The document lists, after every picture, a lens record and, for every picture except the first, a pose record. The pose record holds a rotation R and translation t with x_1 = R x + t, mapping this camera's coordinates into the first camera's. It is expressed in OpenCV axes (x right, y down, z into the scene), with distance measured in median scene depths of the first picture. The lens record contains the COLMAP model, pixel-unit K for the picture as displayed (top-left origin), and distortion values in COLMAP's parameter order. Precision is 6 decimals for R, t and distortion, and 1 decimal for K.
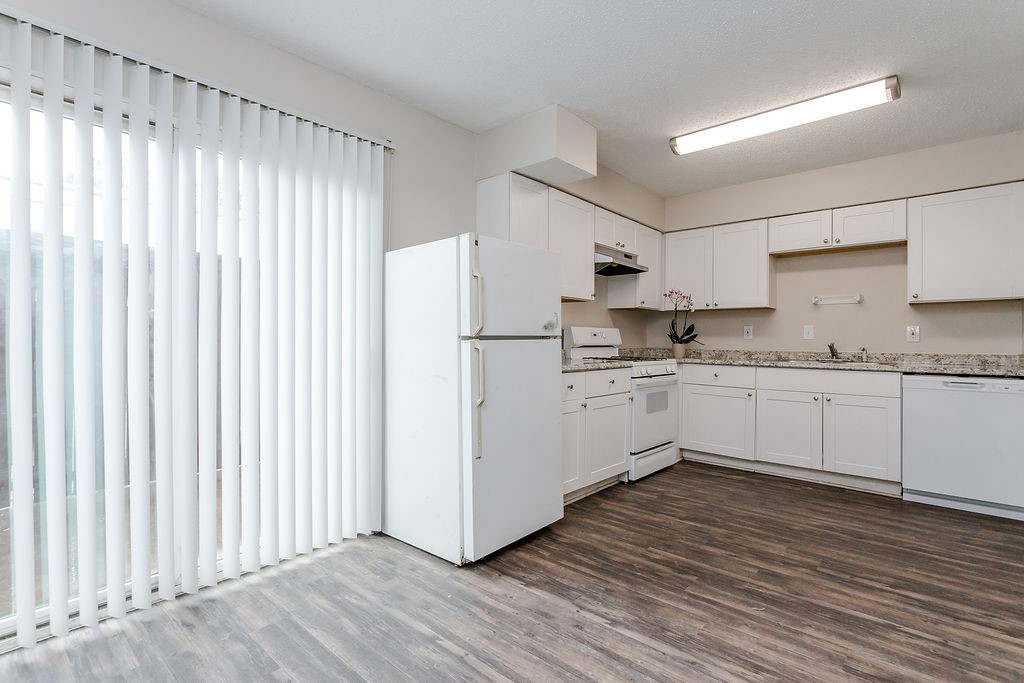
lens RADIAL K [[484.4, 0, 510.8], [0, 484.4, 340.2], [0, 0, 1]] dist [-0.000064, 0.000725]
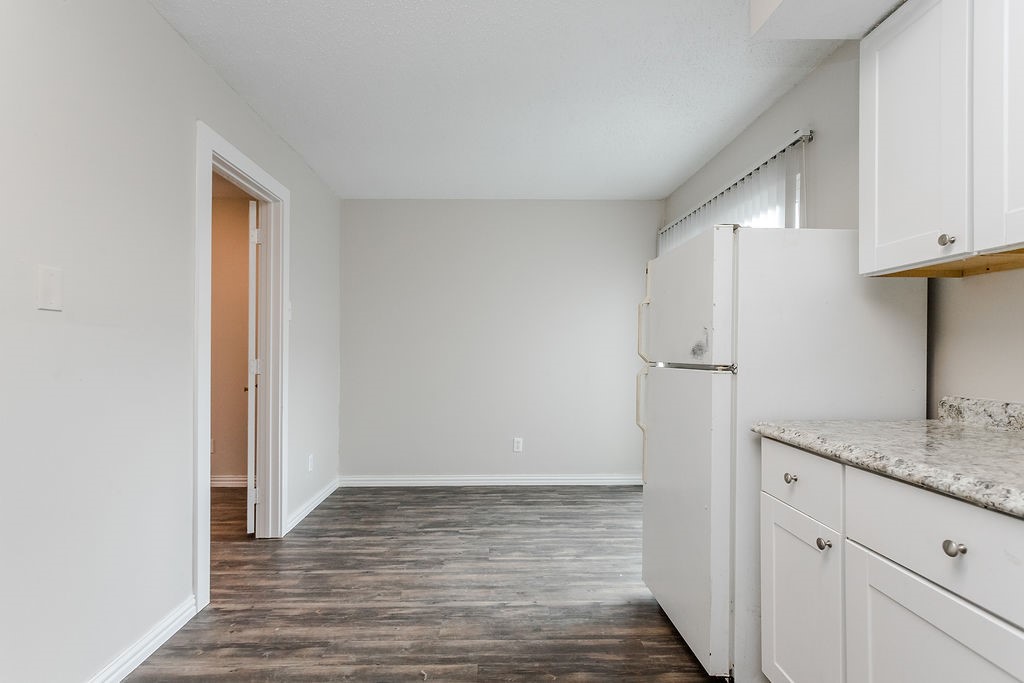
lens RADIAL K [[495.0, 0, 494.0], [0, 495.0, 347.0], [0, 0, 1]] dist [0.001857, 0.000097]
pose [[-0.739844, -0.011136, -0.672686, 0.604014], [-0.007516, 0.999937, -0.008287, -0.020360], [0.672736, -0.001075, -0.739882, 1.082693]]
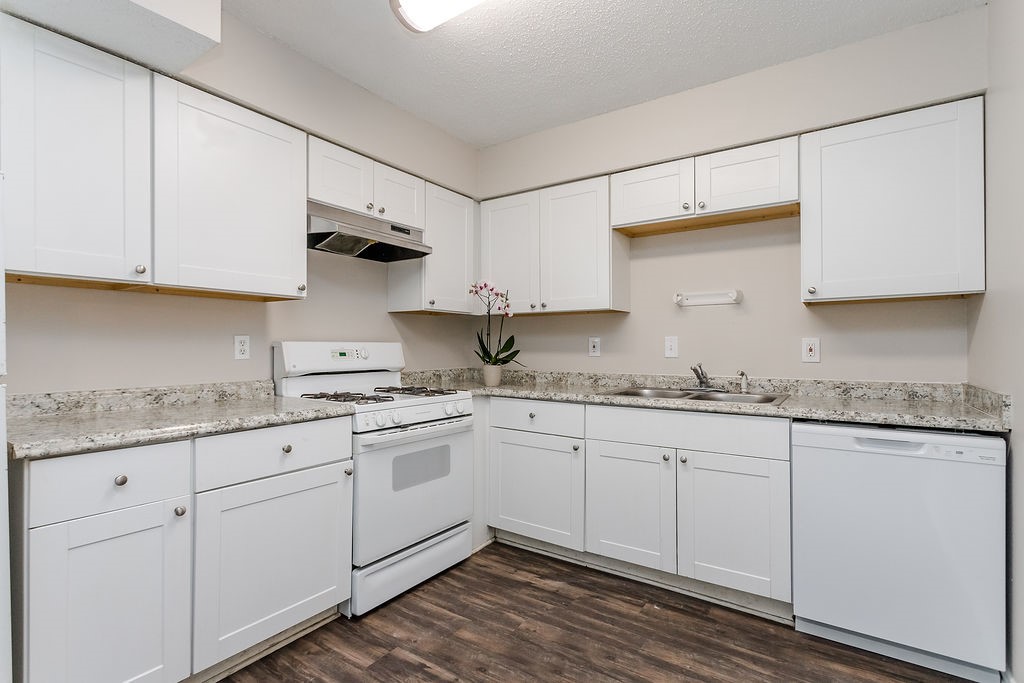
lens RADIAL K [[490.0, 0, 509.6], [0, 490.0, 345.2], [0, 0, 1]] dist [0.003375, 0.000617]
pose [[0.992238, -0.008286, 0.124073, 0.404244], [0.008512, 0.999963, -0.001292, -0.025864], [-0.124058, 0.002338, 0.992272, 0.461494]]
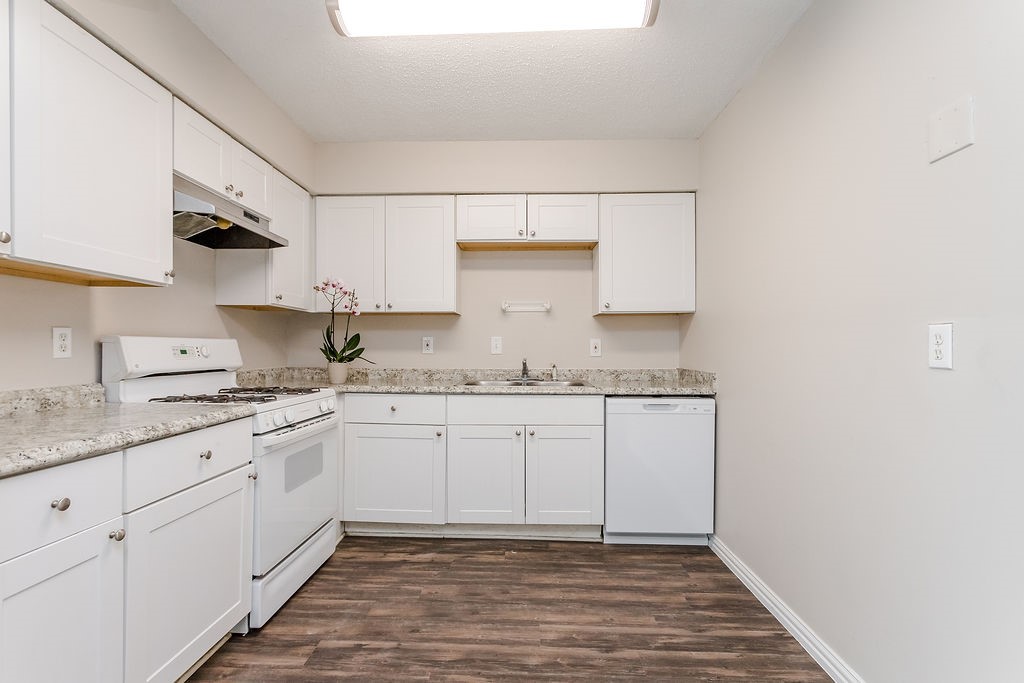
lens RADIAL K [[488.1, 0, 508.2], [0, 488.1, 348.4], [0, 0, 1]] dist [0.000848, 0.000257]
pose [[0.771926, -0.007510, 0.635668, 0.141031], [0.003842, 0.999967, 0.007149, -0.022438], [-0.635701, -0.003076, 0.771930, 0.464536]]
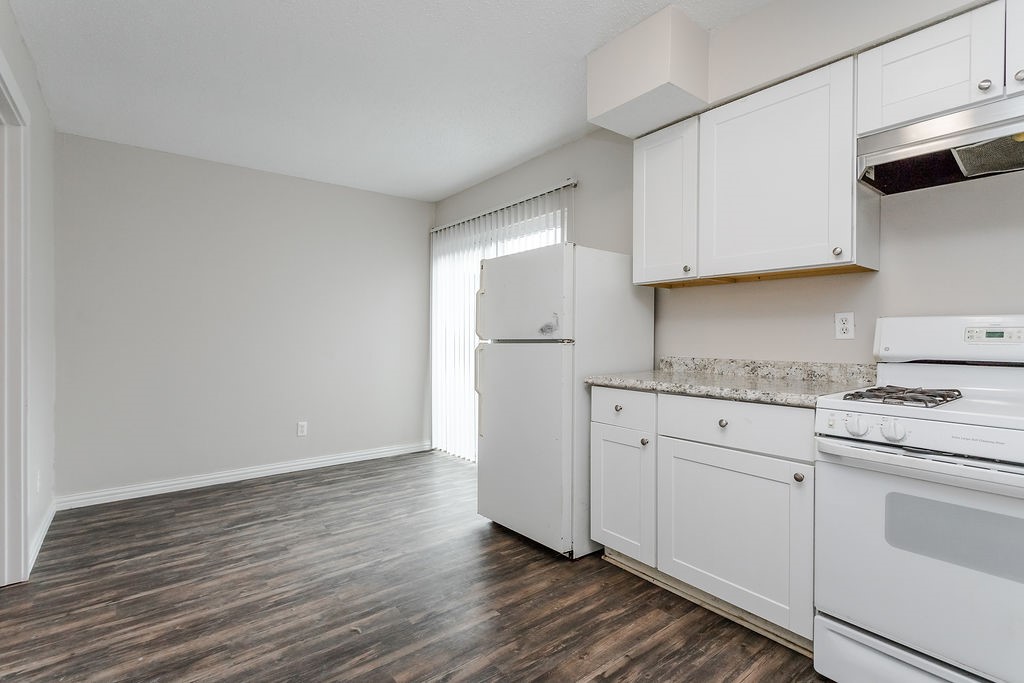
lens RADIAL K [[487.9, 0, 508.1], [0, 487.9, 338.9], [0, 0, 1]] dist [0.003250, 0.000156]
pose [[-0.181523, -0.002673, -0.983383, 0.824594], [-0.004581, 0.999988, -0.001872, -0.006222], [0.983376, 0.004165, -0.181533, 0.906600]]
